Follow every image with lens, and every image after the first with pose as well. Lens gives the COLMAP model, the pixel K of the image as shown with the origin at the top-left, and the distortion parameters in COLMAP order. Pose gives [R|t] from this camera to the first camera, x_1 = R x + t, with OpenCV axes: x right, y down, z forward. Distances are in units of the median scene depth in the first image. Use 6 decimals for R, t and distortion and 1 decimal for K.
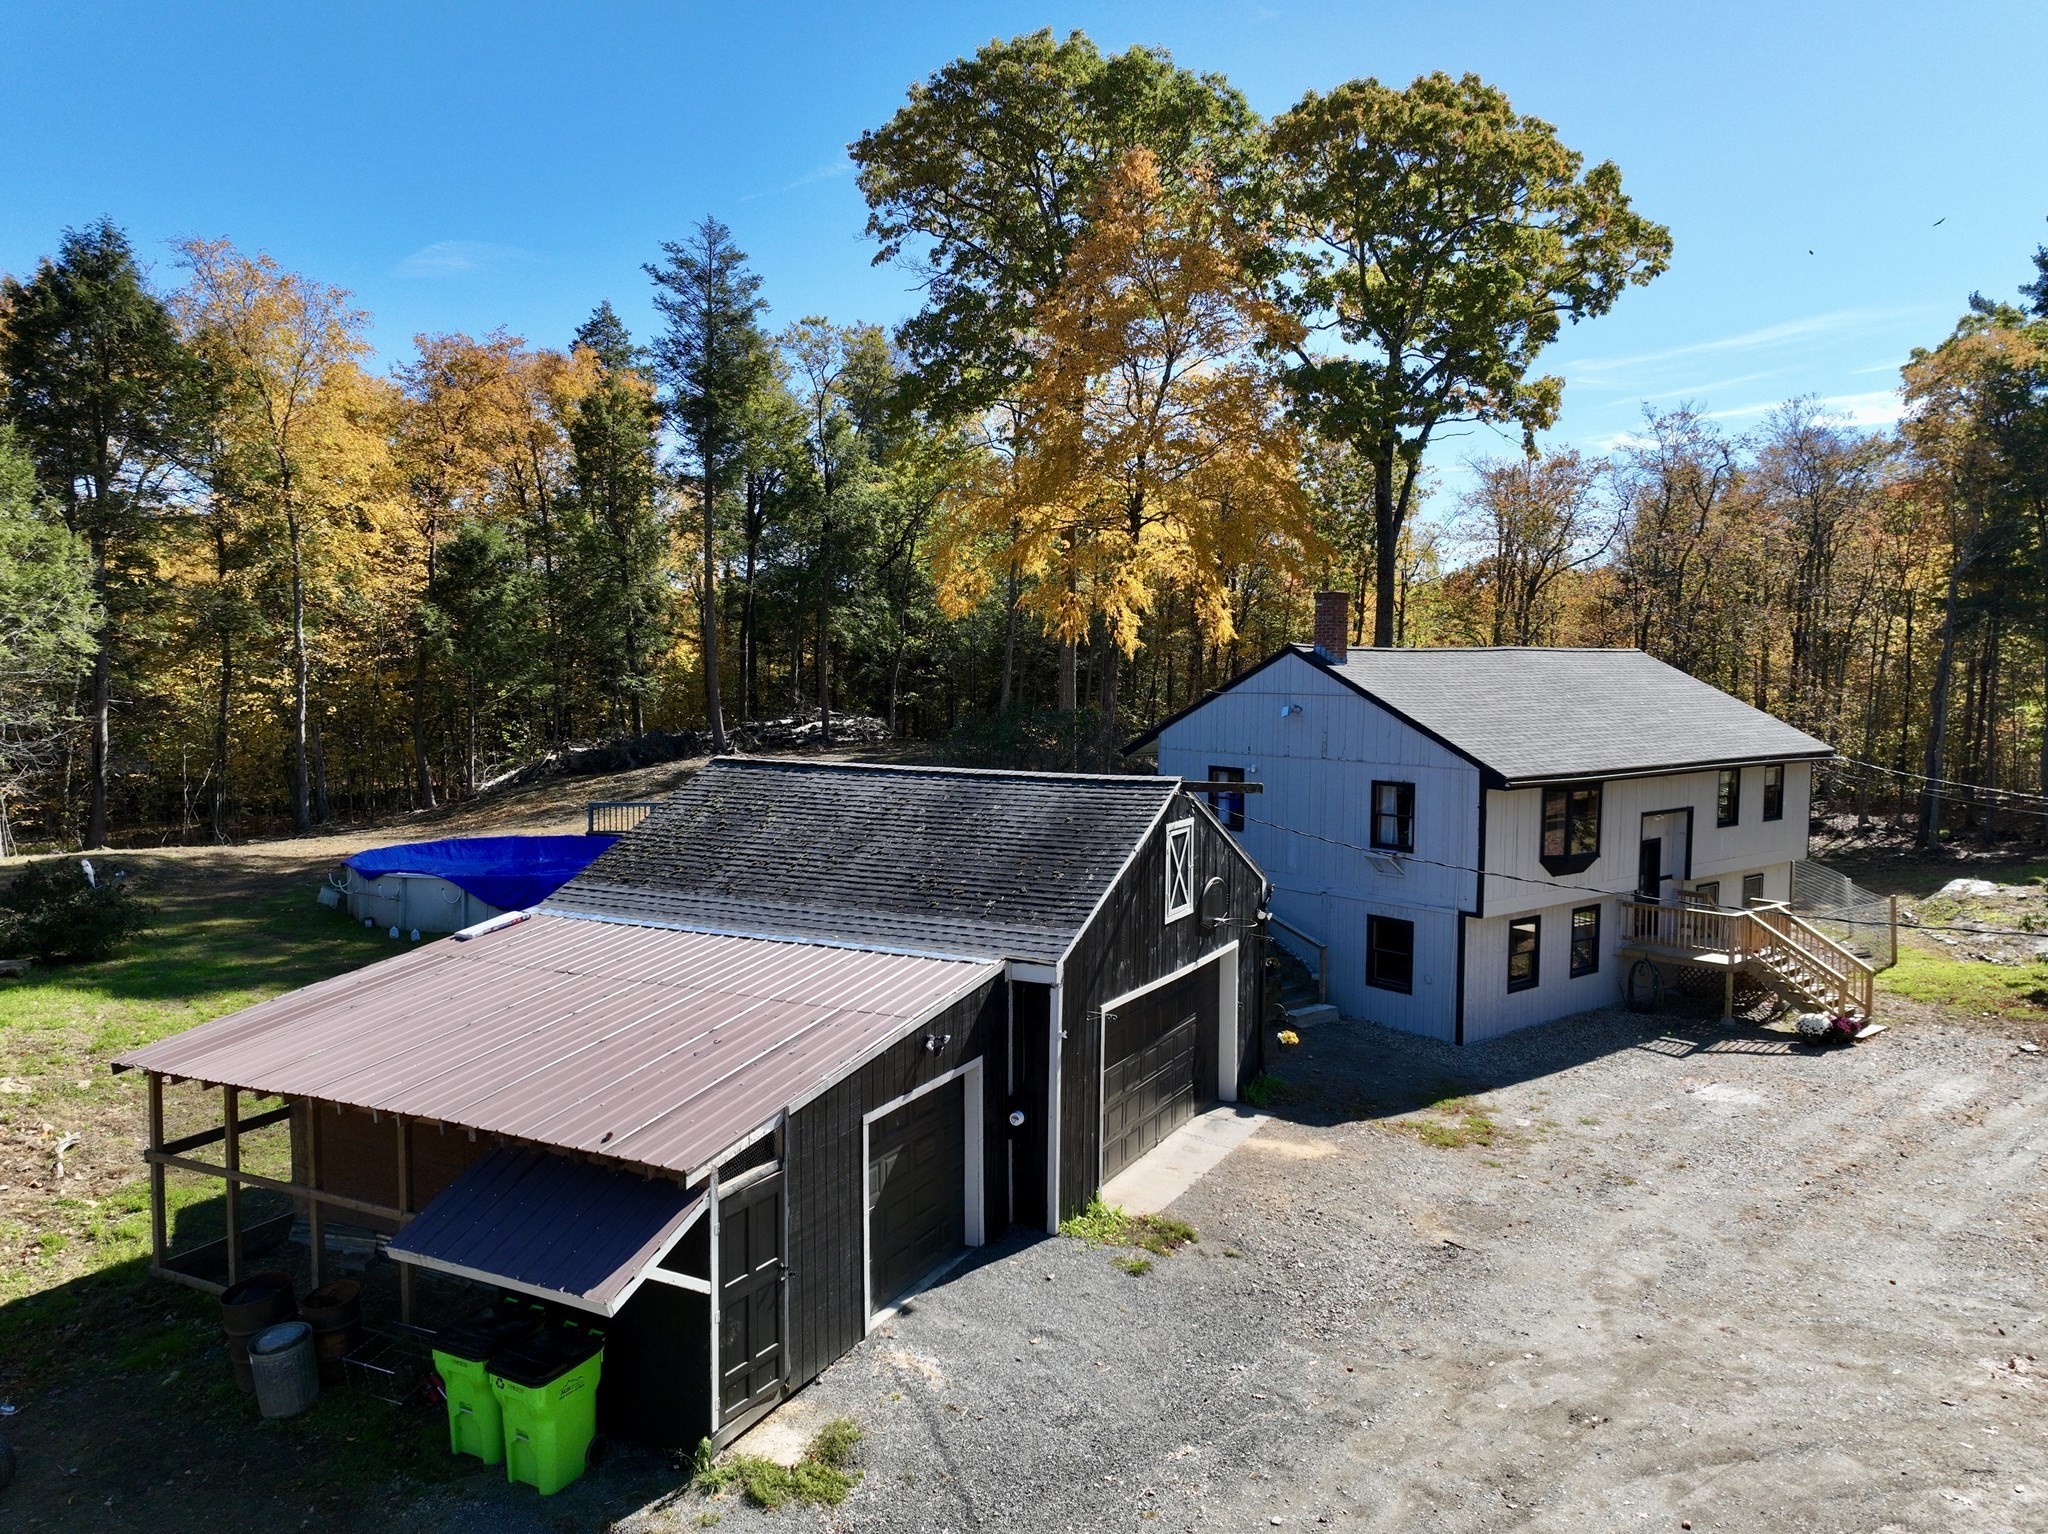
lens RADIAL K [[1468.7, 0, 1024.0], [0, 1468.7, 767.0], [0, 0, 1]] dist [0.004873, 0.023005]
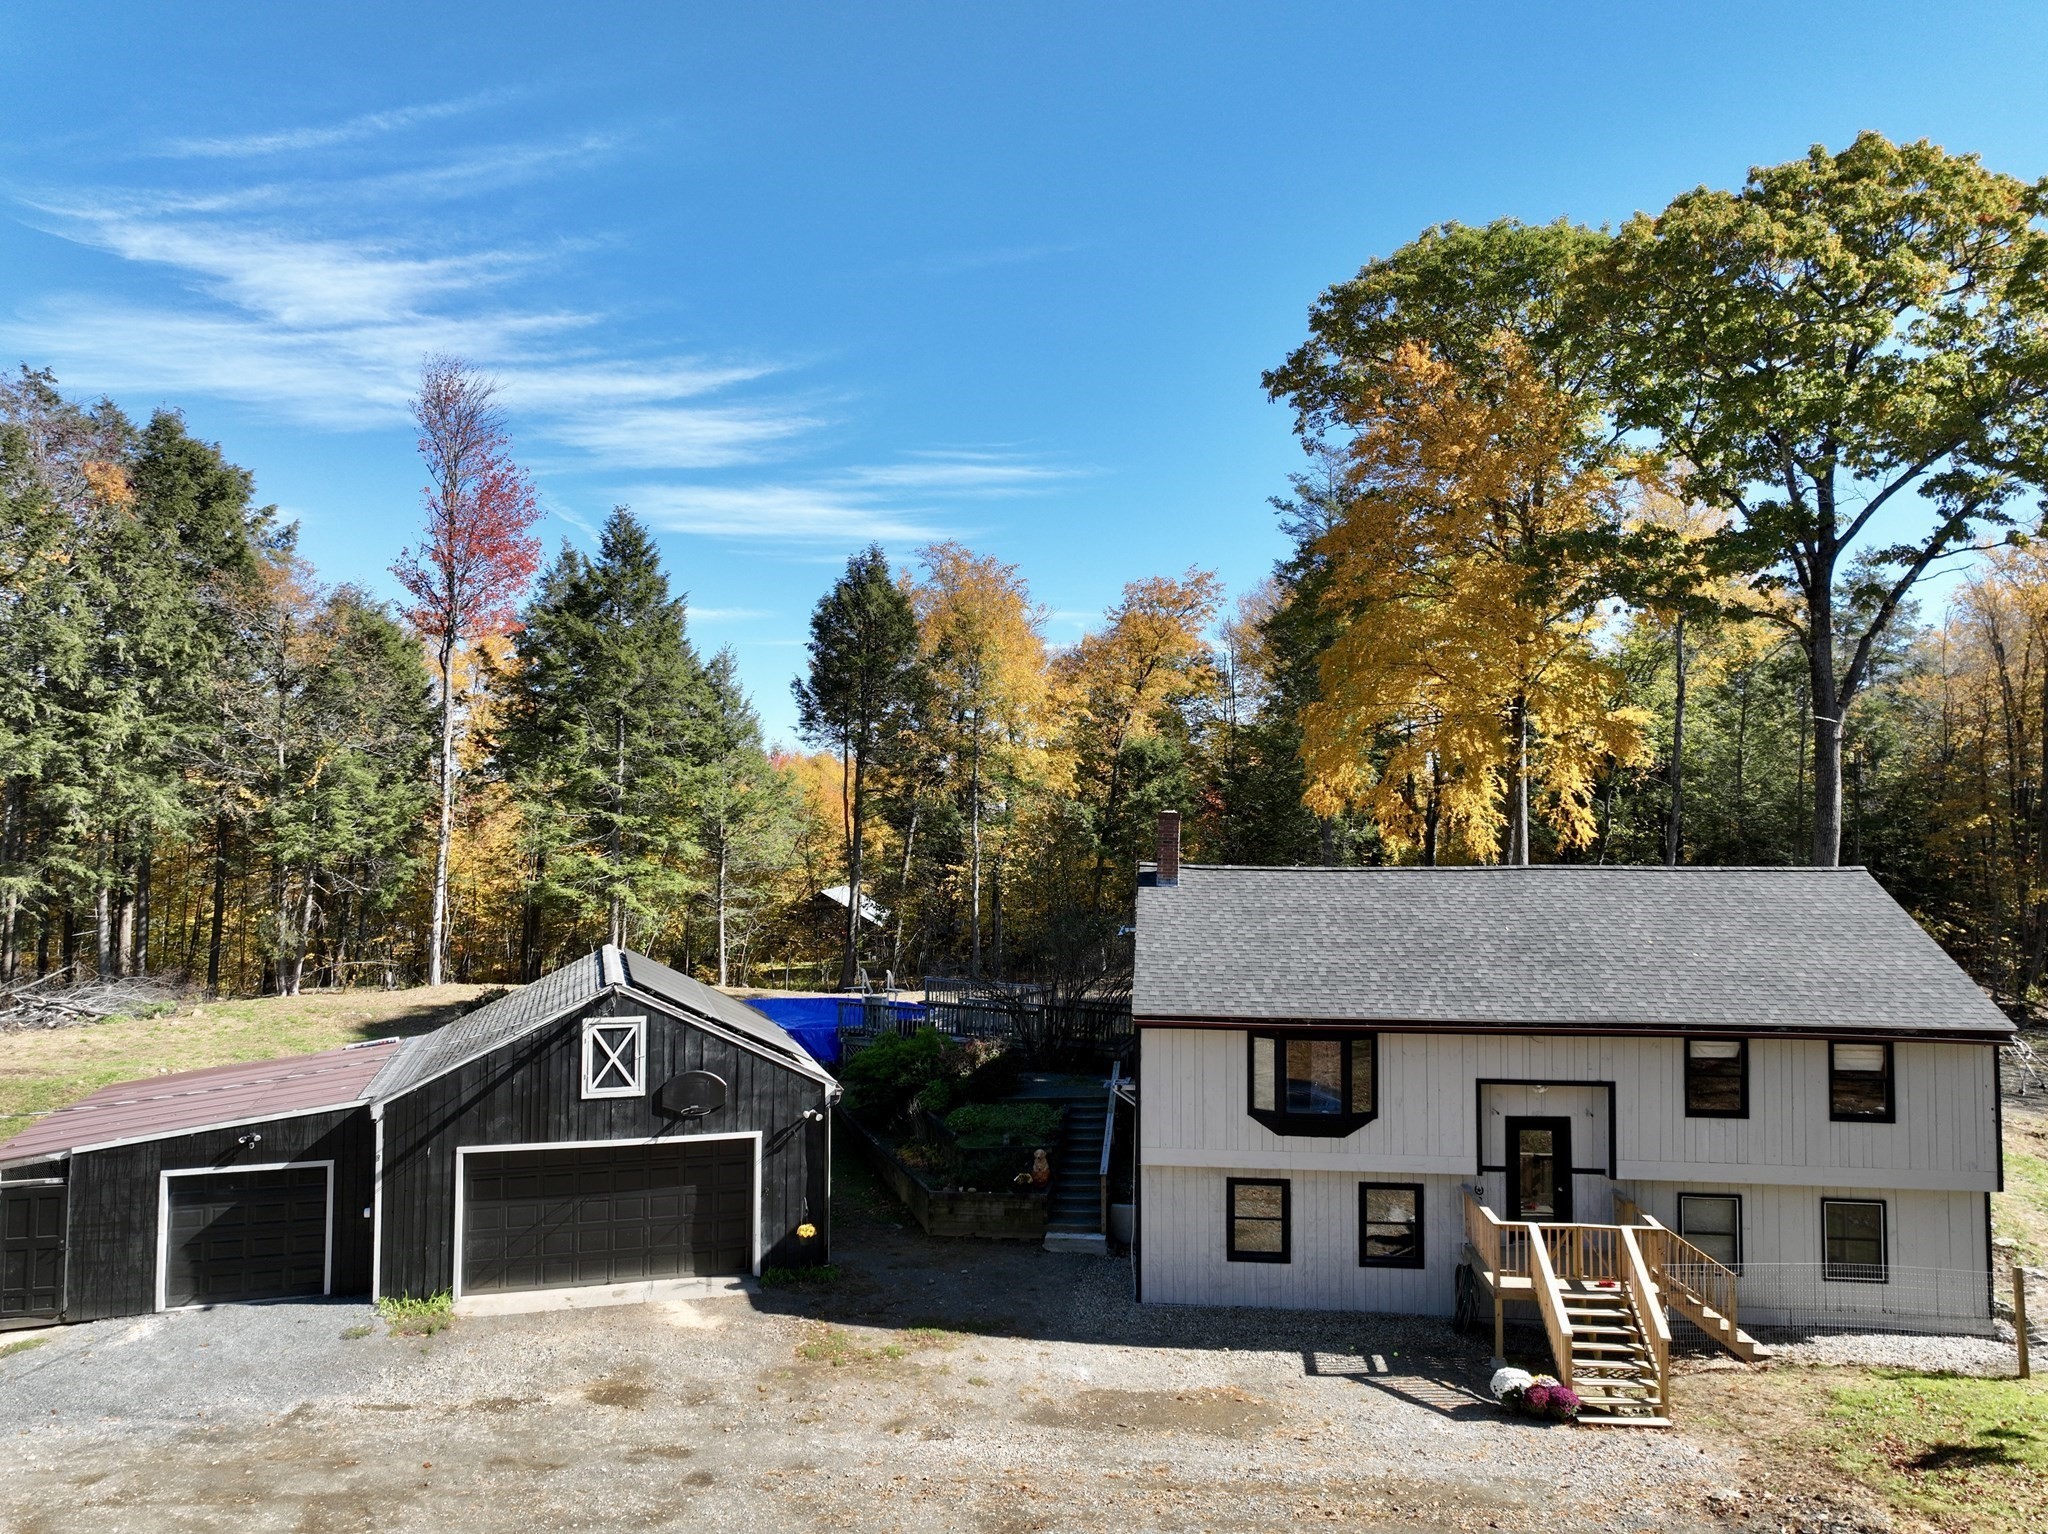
lens RADIAL K [[1468.7, 0, 1024.0], [0, 1468.7, 767.0], [0, 0, 1]] dist [0.004873, 0.023005]
pose [[0.694367, -0.030310, -0.718983, 1.240112], [-0.052353, 0.994337, -0.092478, -0.076687], [0.717714, 0.101854, 0.688848, 0.363327]]
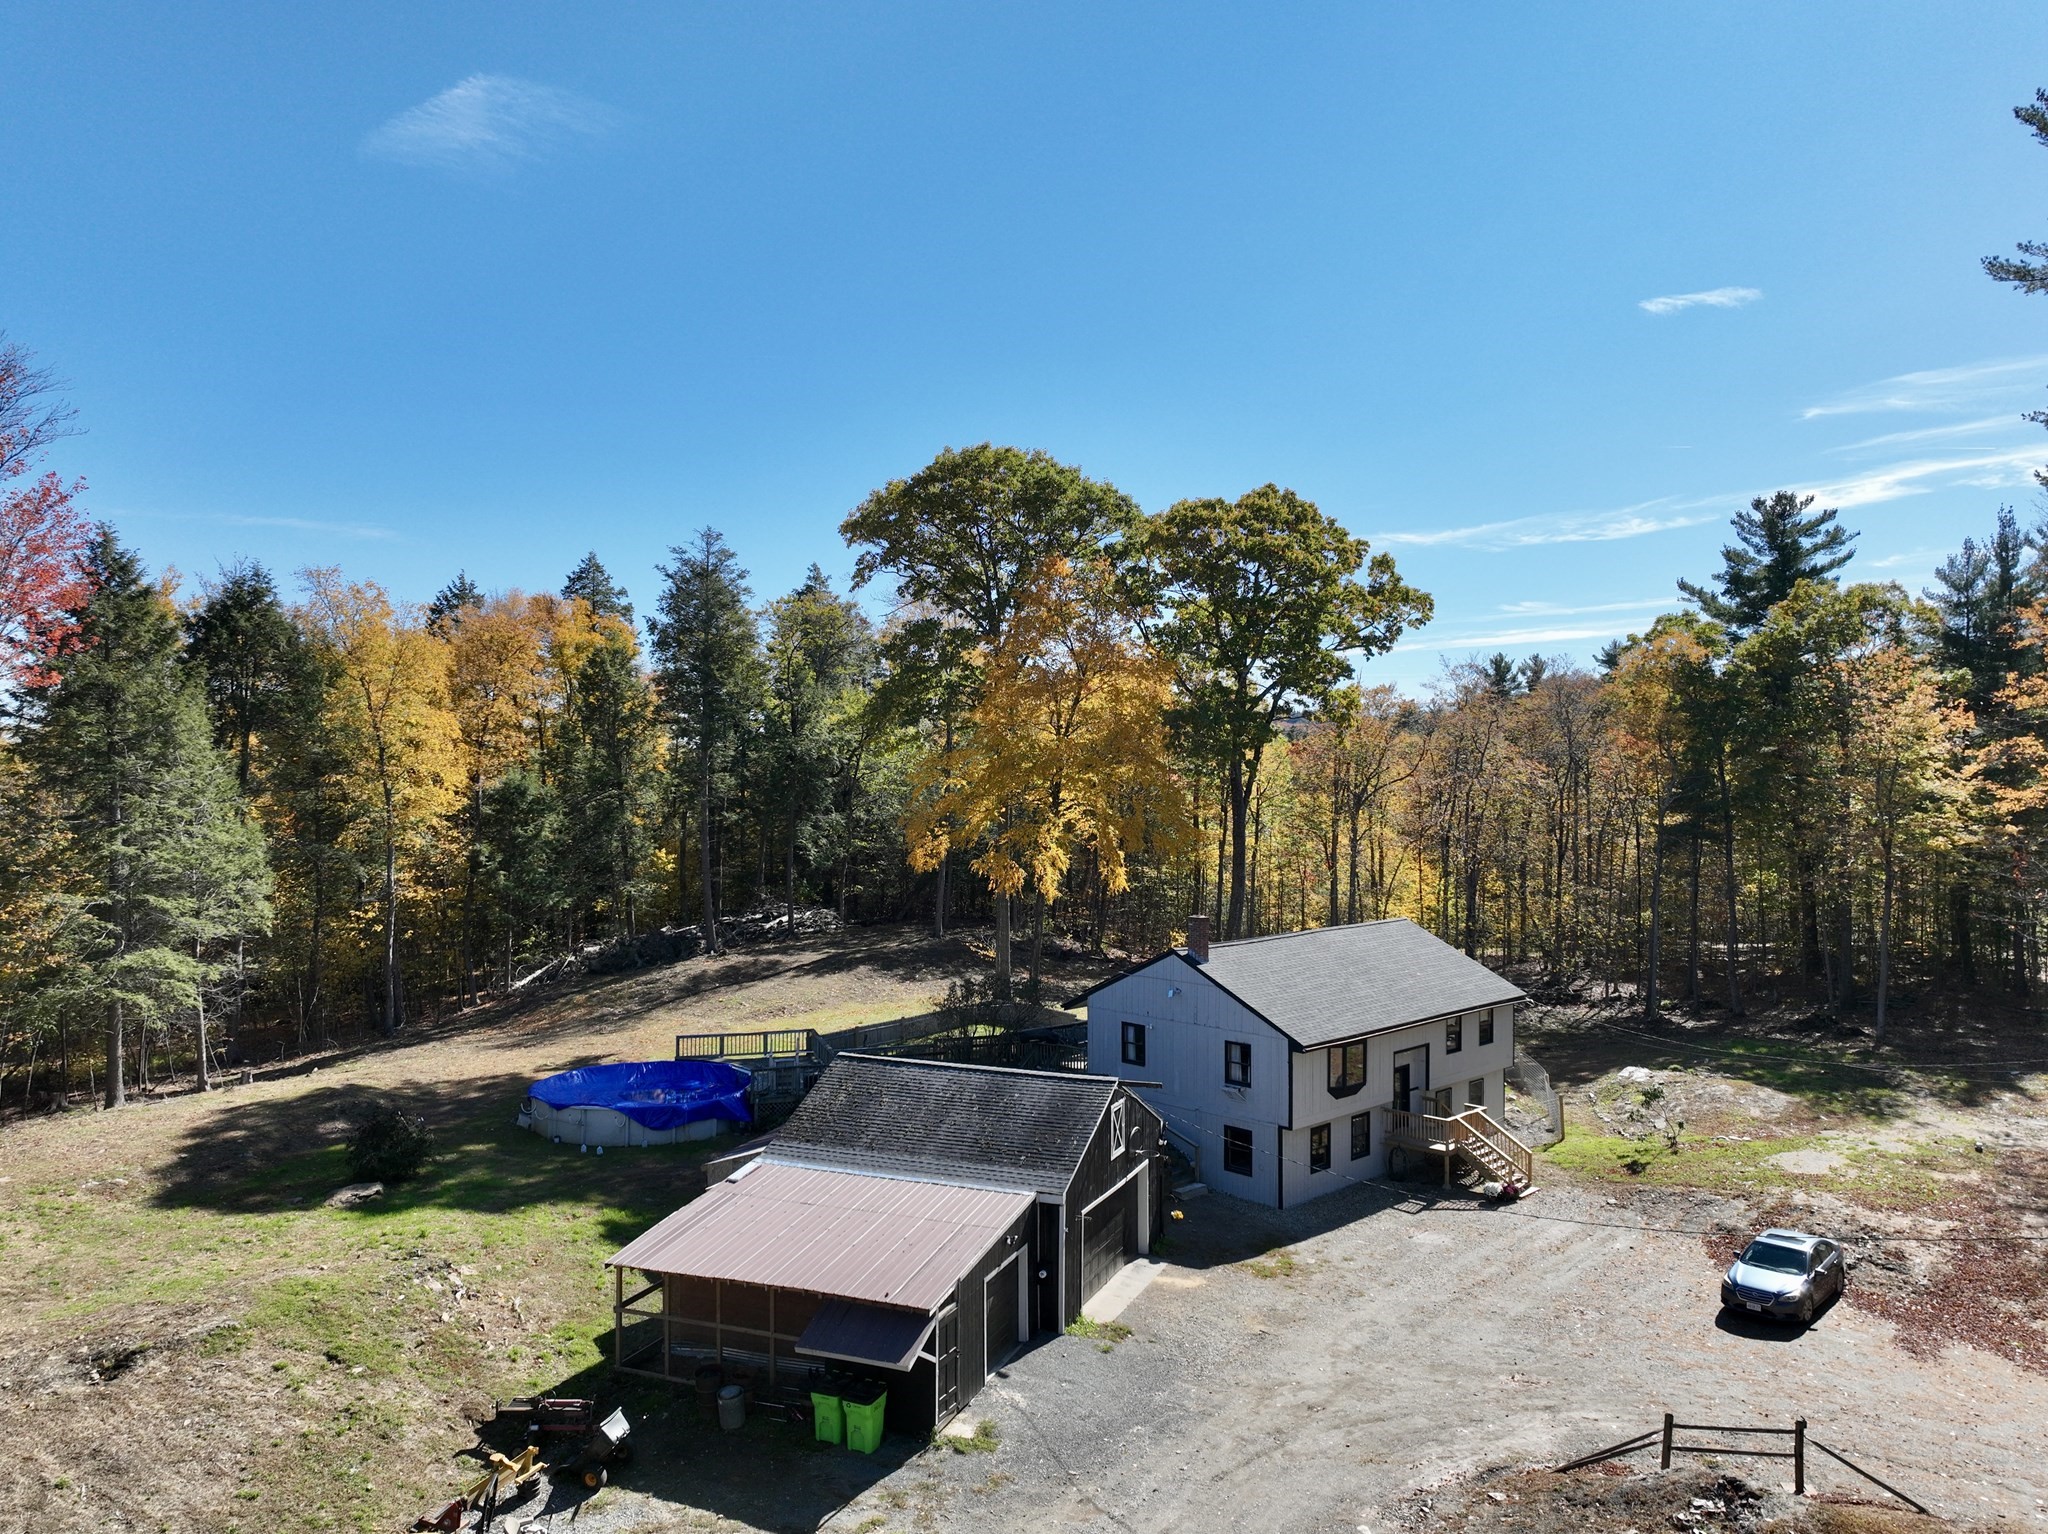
lens RADIAL K [[1468.7, 0, 1024.0], [0, 1468.7, 767.0], [0, 0, 1]] dist [0.004873, 0.023005]
pose [[0.996555, -0.004416, 0.082813, -0.160607], [0.010225, 0.997504, -0.069864, -0.253854], [-0.082297, 0.070470, 0.994113, -0.845748]]
